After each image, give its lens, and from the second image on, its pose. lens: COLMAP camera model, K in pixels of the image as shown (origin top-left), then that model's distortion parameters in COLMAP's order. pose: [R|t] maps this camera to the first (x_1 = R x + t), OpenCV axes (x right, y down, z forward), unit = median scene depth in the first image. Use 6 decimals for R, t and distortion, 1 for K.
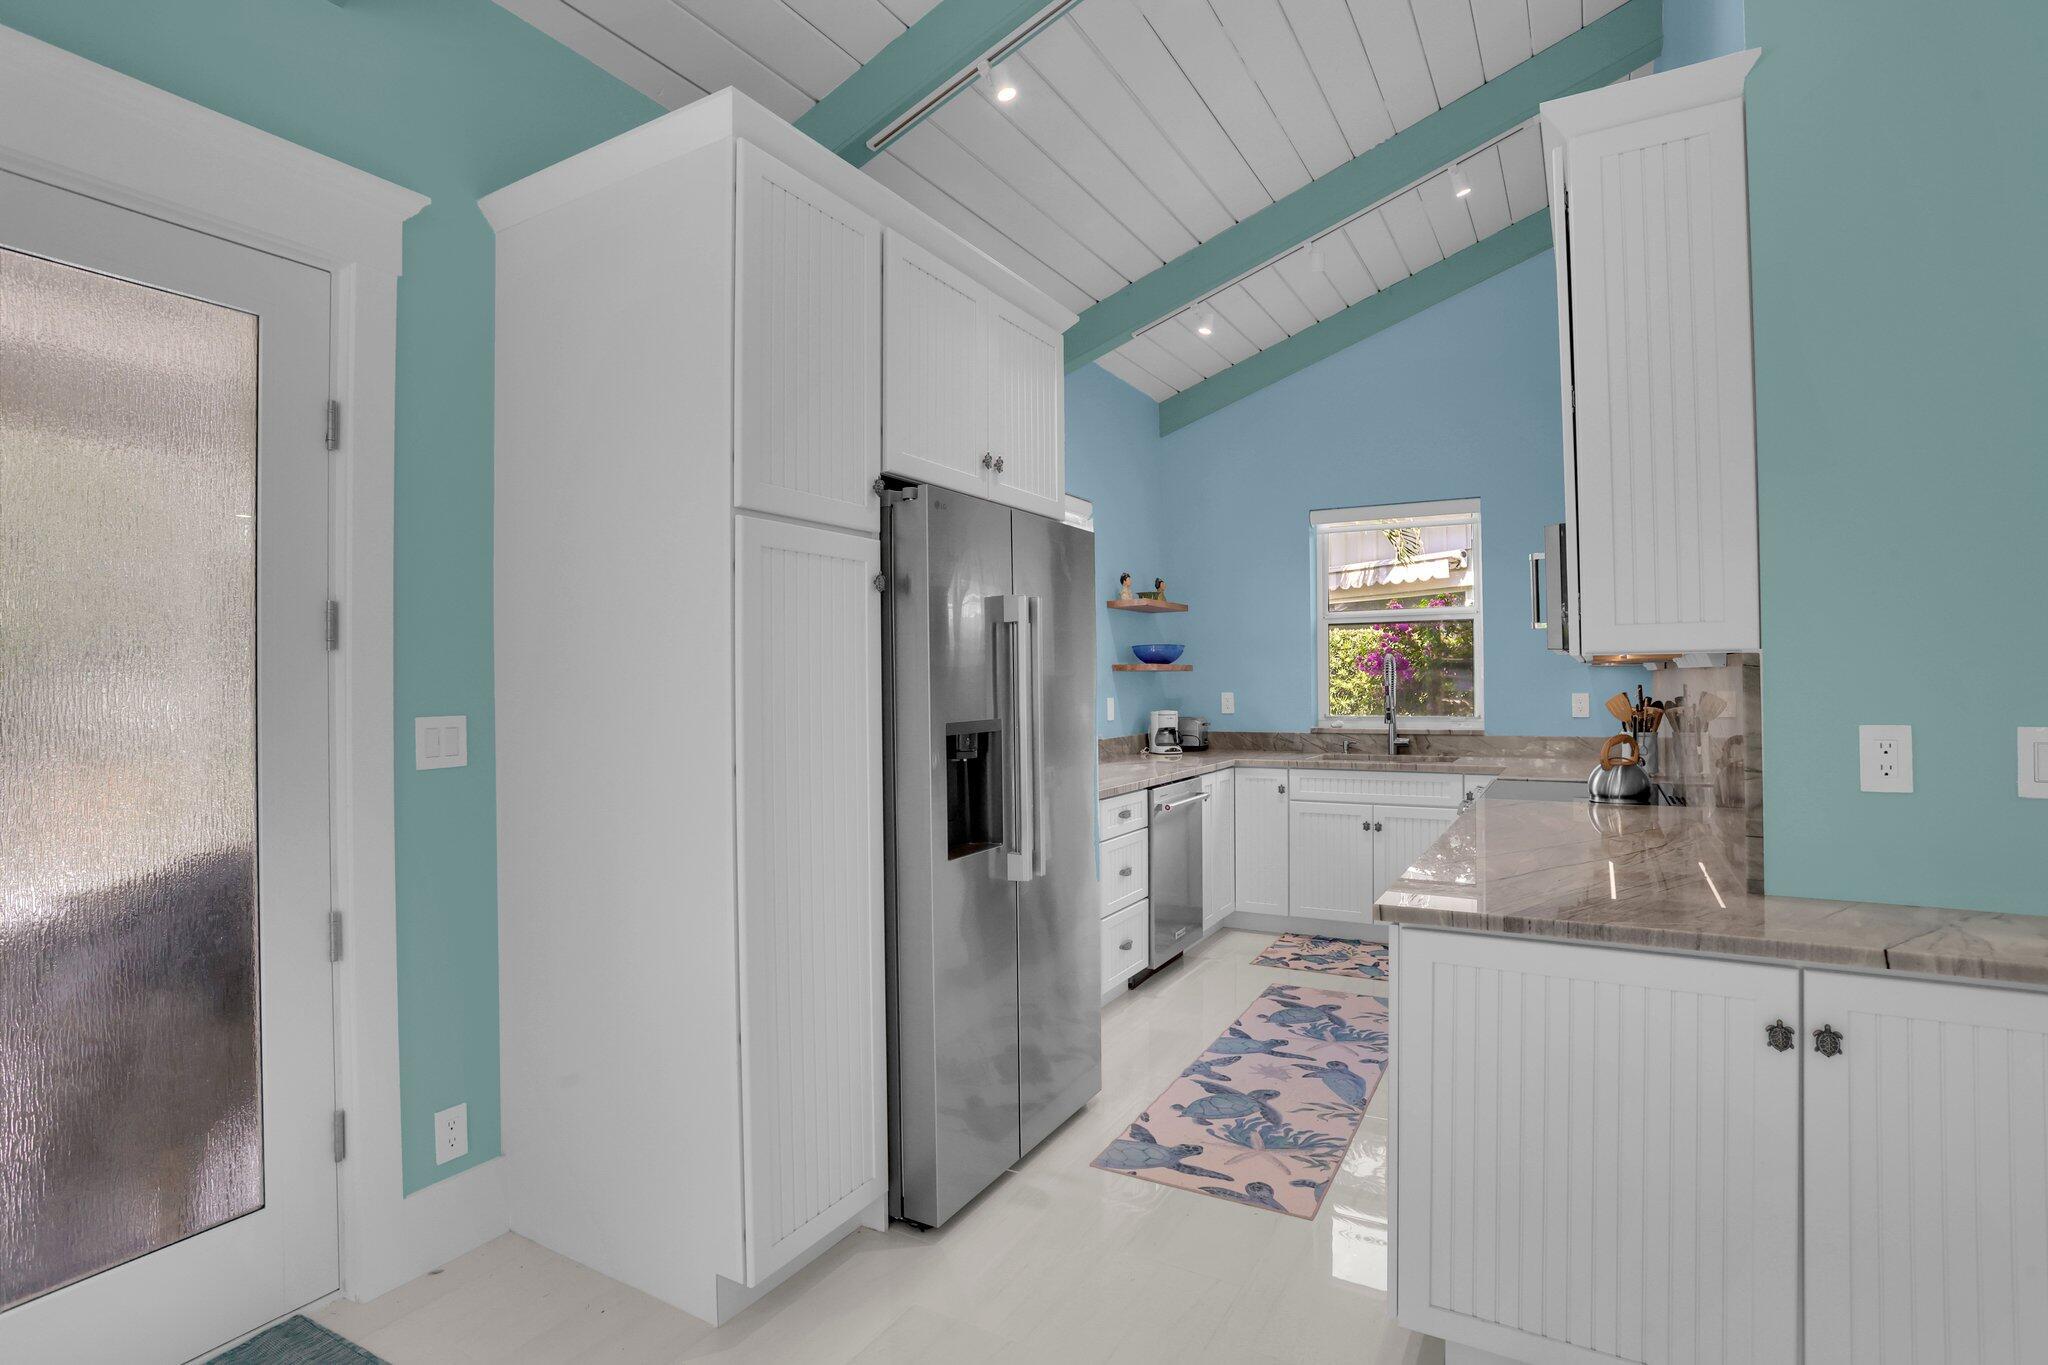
lens RADIAL K [[999.0, 0, 1027.8], [0, 999.0, 671.4], [0, 0, 1]] dist [-0.094808, 0.036175]
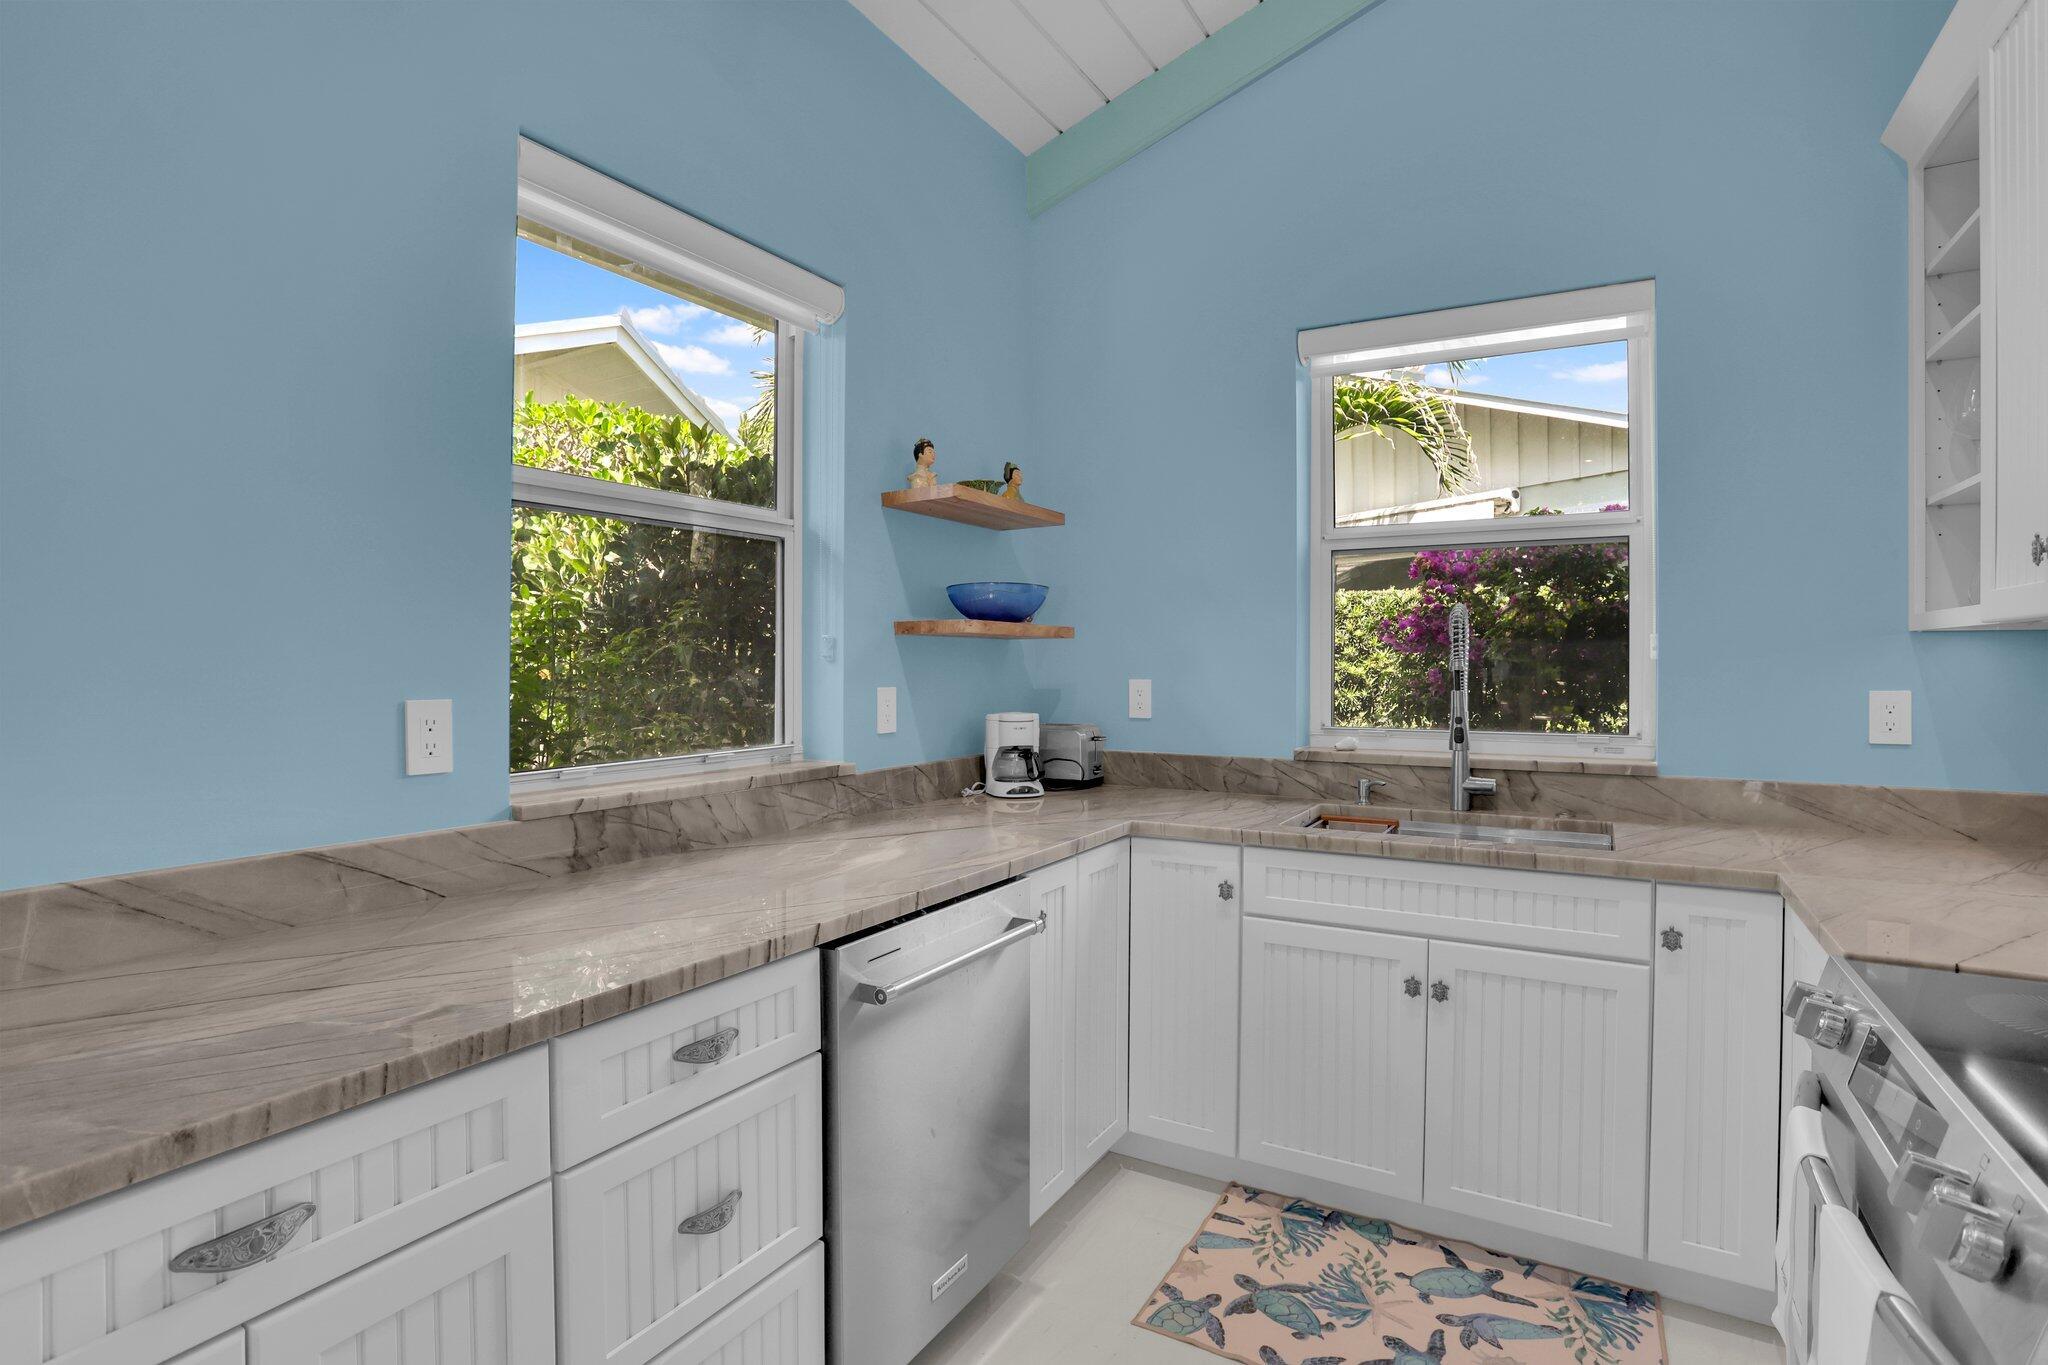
lens RADIAL K [[995.4, 0, 1014.5], [0, 995.4, 662.7], [0, 0, 1]] dist [-0.083931, 0.039836]
pose [[0.999857, 0.011410, -0.012518, 0.154647], [-0.011298, 0.999896, 0.008936, 0.008976], [0.012619, -0.008793, 0.999882, 0.515135]]
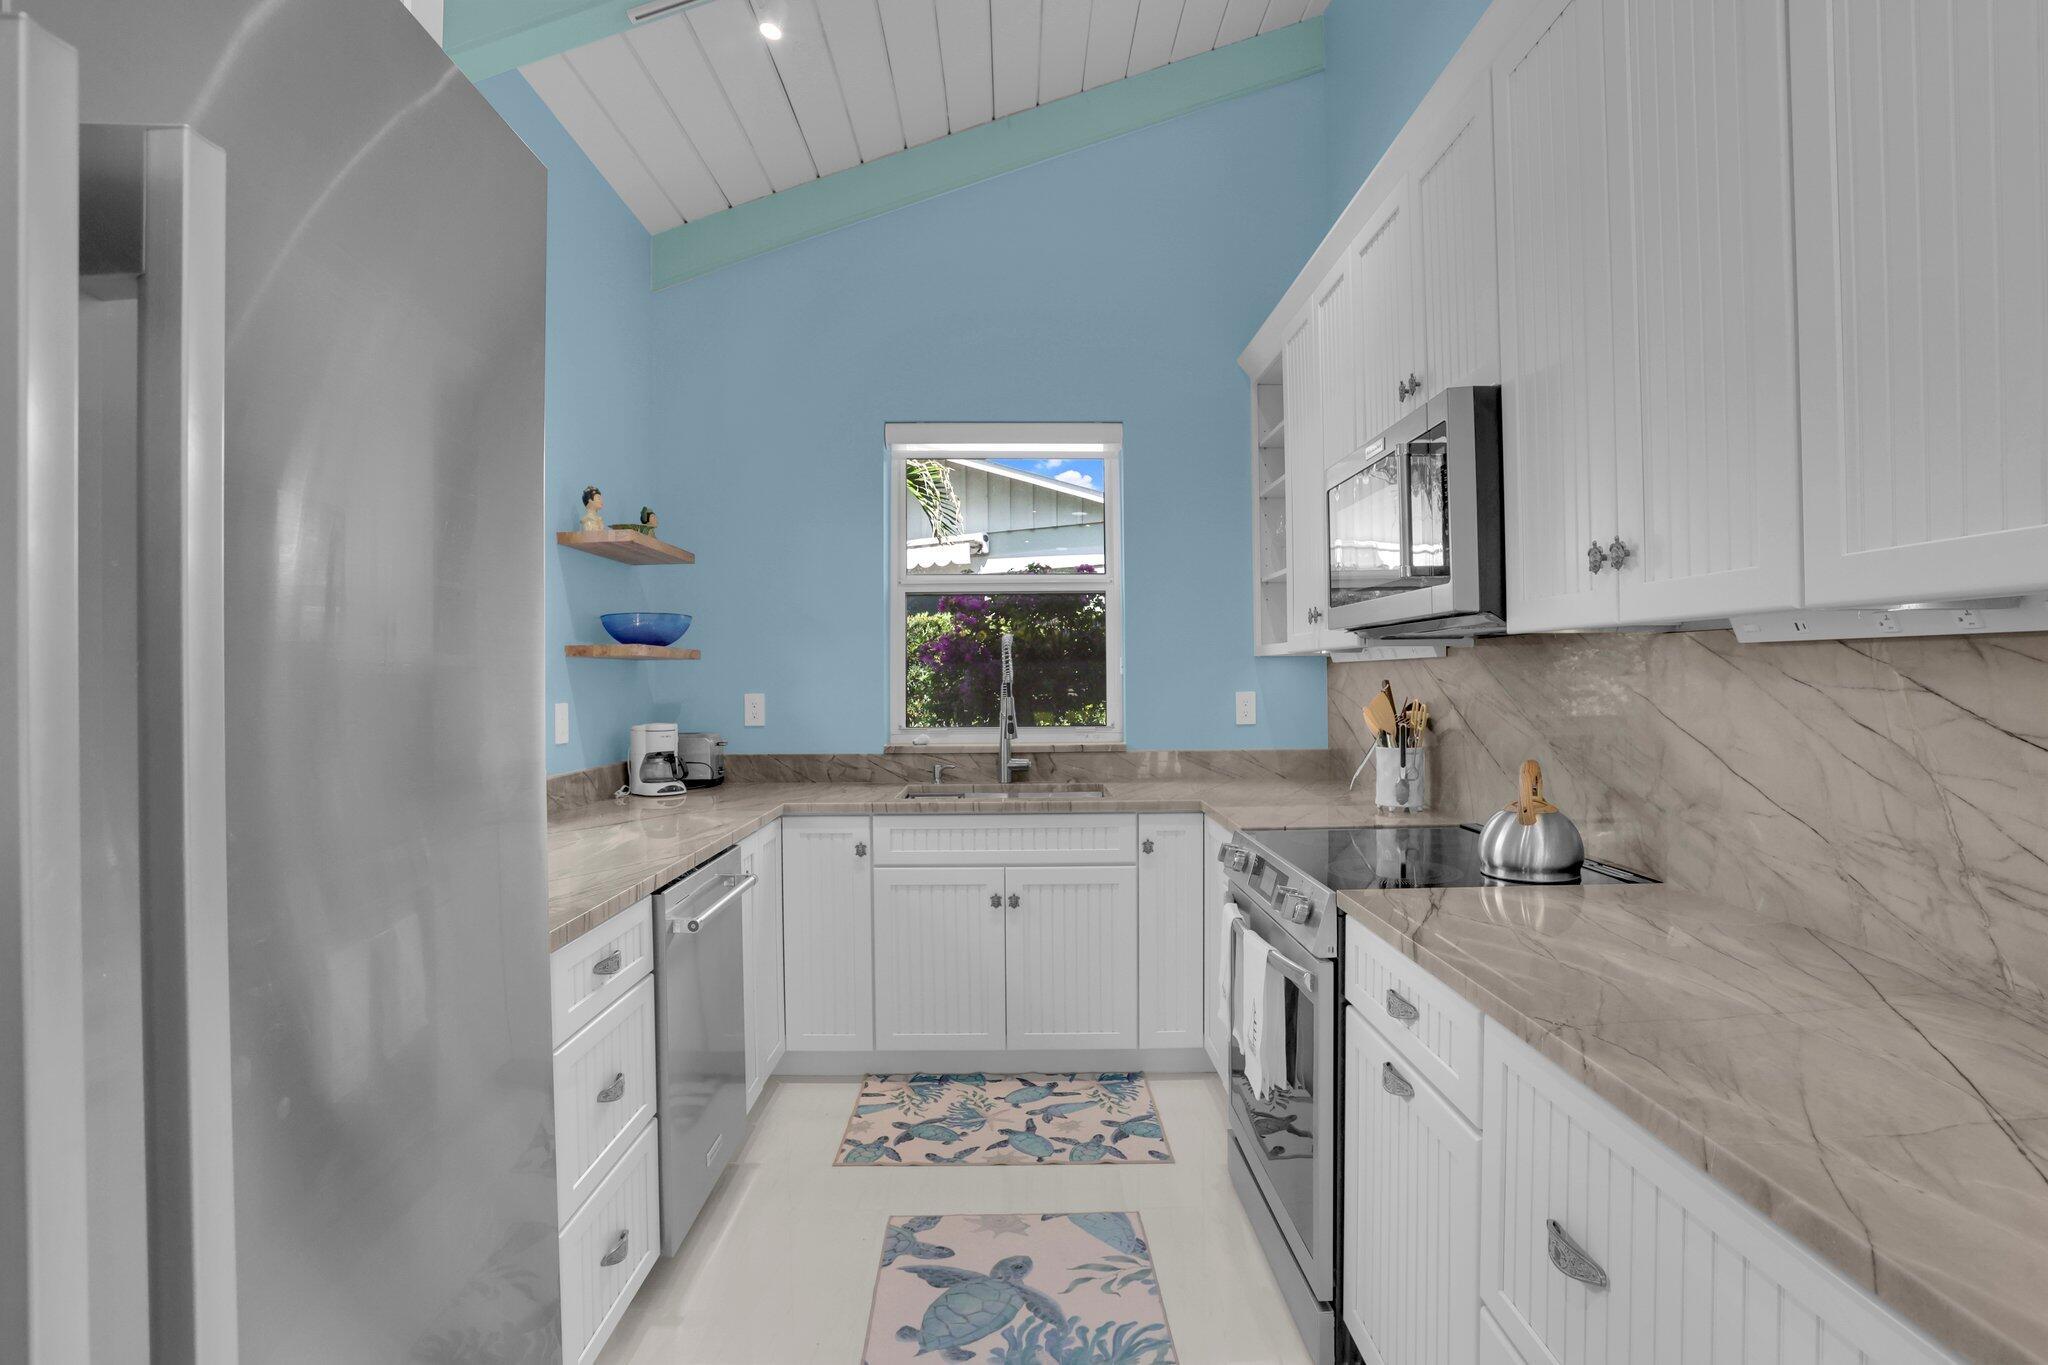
lens RADIAL K [[998.0, 0, 1018.5], [0, 998.0, 669.7], [0, 0, 1]] dist [-0.081408, 0.036428]
pose [[0.862819, 0.006880, 0.505465, 0.025218], [-0.005066, 0.999975, -0.004964, 0.008676], [-0.505487, 0.001723, 0.862833, 0.397310]]
